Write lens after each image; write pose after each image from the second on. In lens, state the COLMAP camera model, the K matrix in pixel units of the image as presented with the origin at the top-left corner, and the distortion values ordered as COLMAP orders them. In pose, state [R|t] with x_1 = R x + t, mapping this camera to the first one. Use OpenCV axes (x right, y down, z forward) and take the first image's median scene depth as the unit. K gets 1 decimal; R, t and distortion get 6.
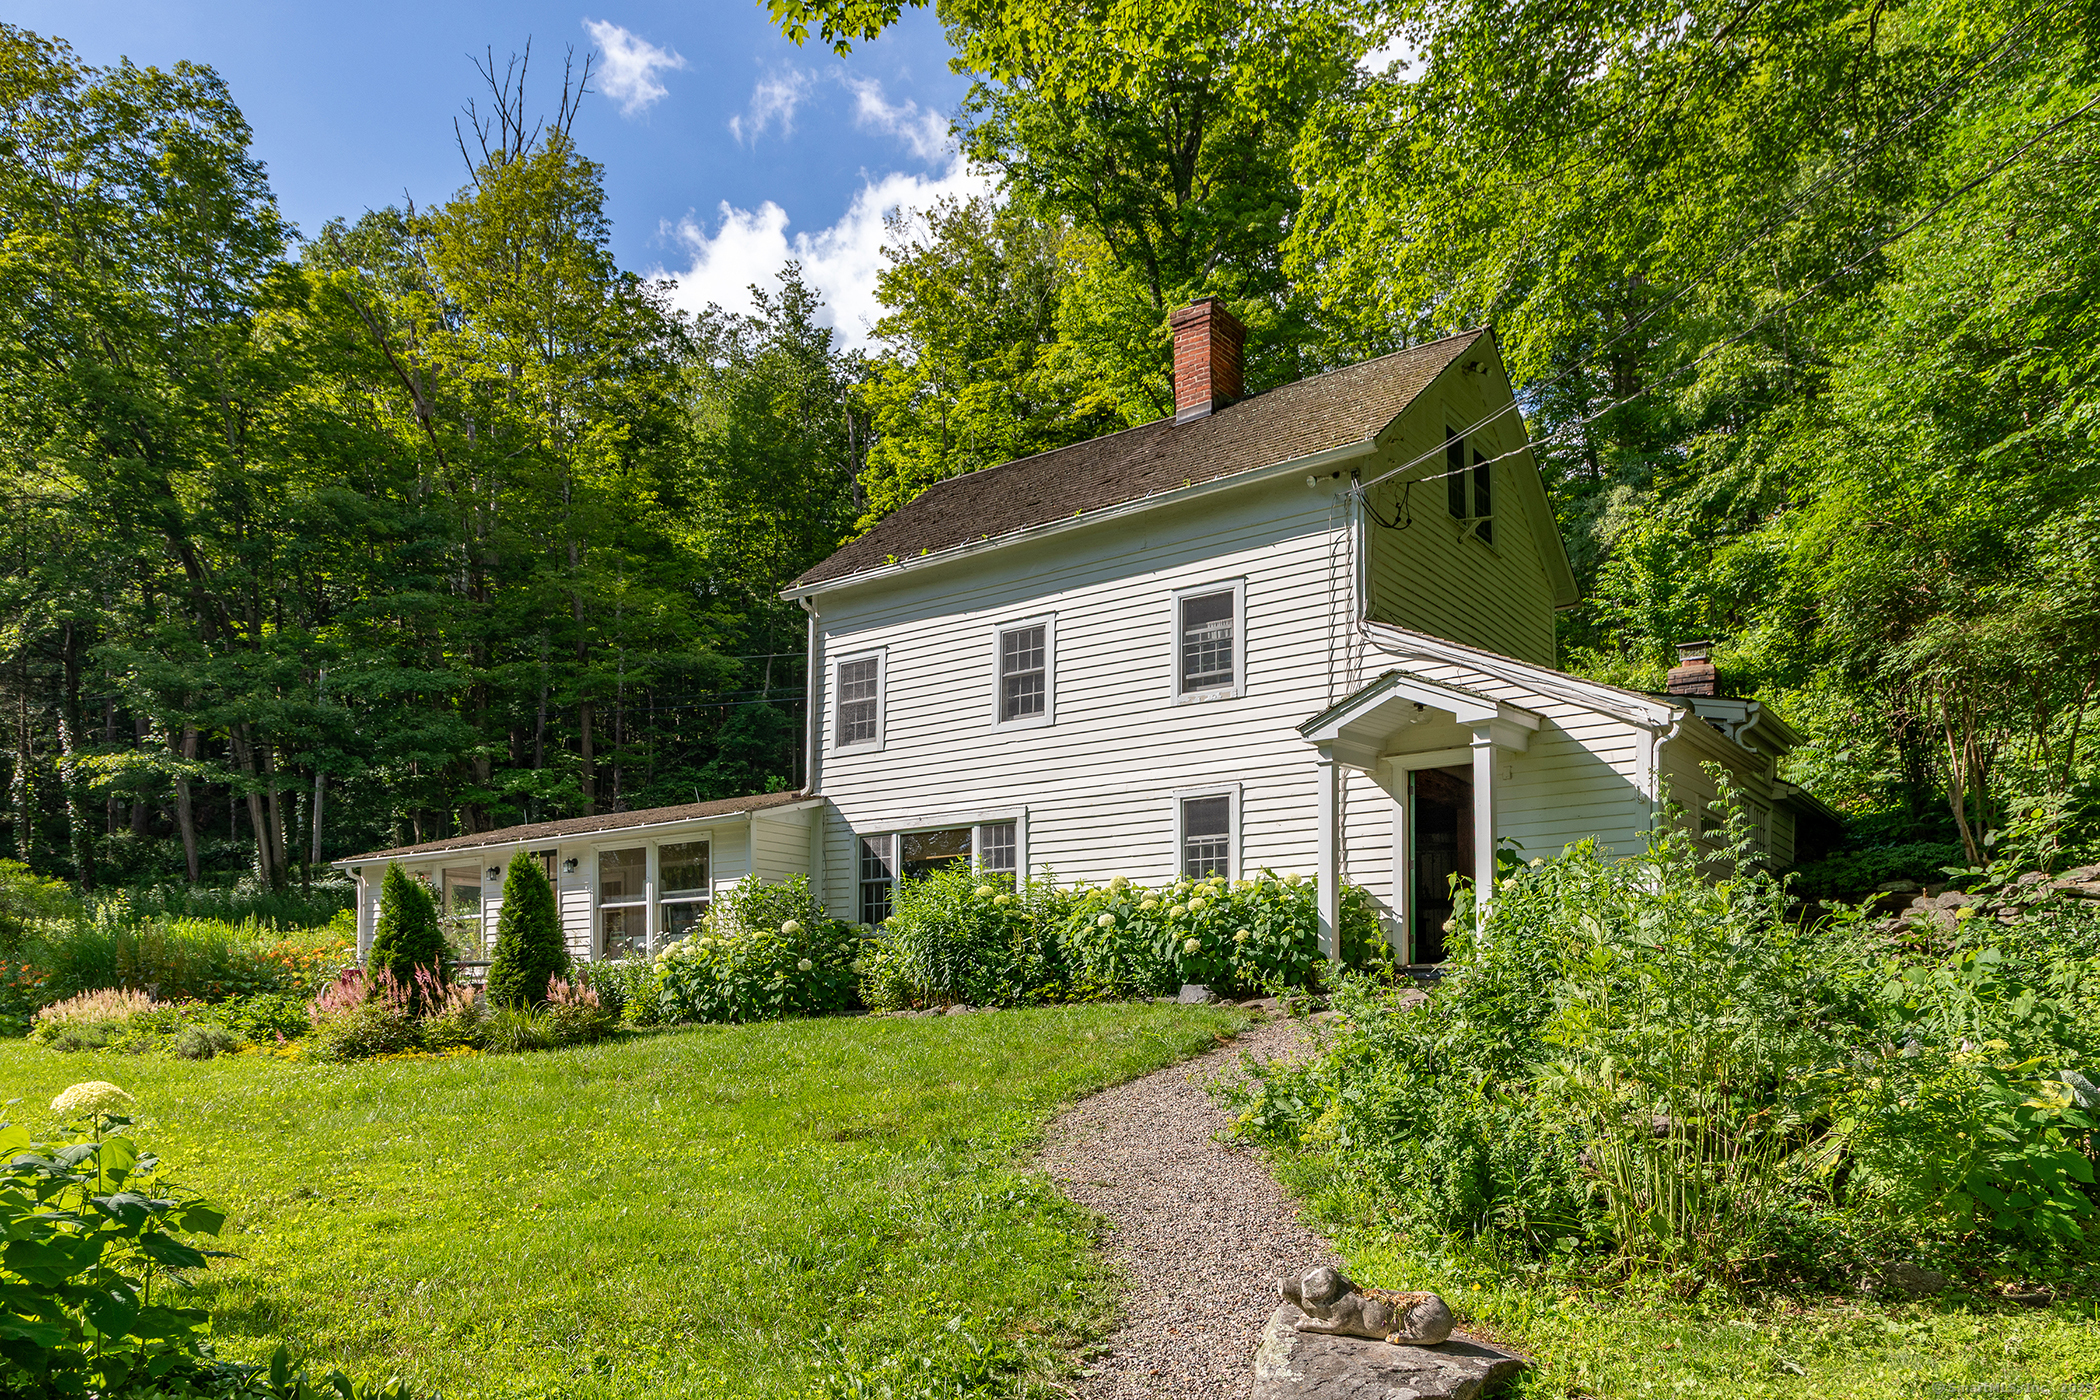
lens RADIAL K [[1577.5, 0, 883.4], [0, 1577.5, 1015.5], [0, 0, 1]] dist [-0.028773, -0.001050]
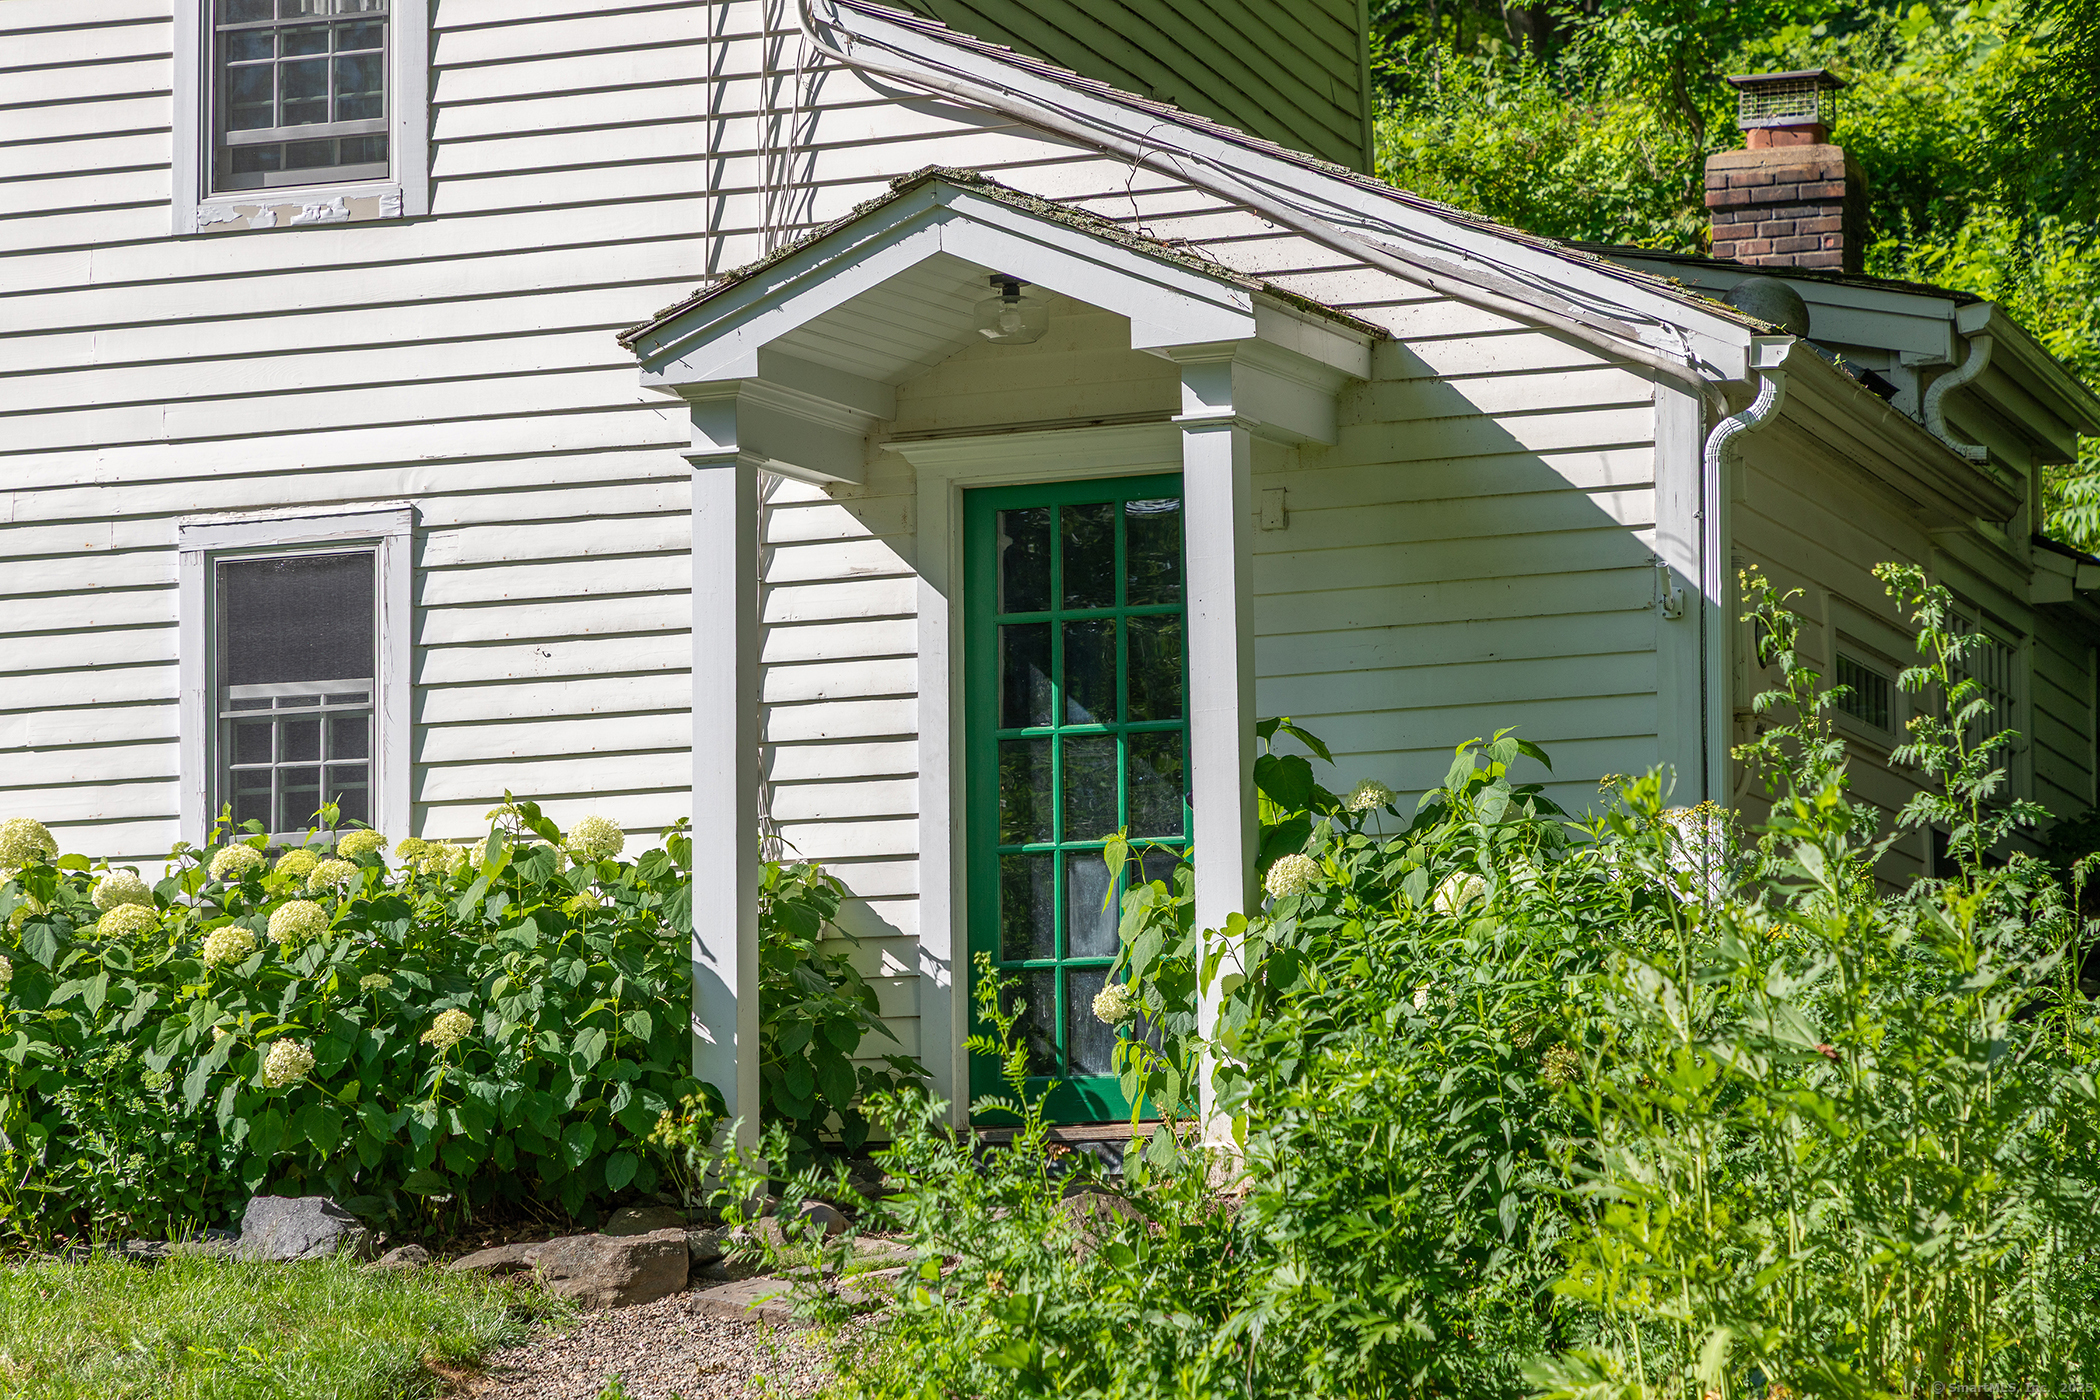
lens RADIAL K [[6286.5, 0, 1050.0], [0, 6286.5, 700.0], [0, 0, 1]] dist [-0.071288, -1.258347]
pose [[0.934920, 0.023952, 0.354050, -0.074596], [0.013081, 0.994715, -0.101837, 0.008123], [-0.354618, 0.099841, 0.929665, -0.122156]]
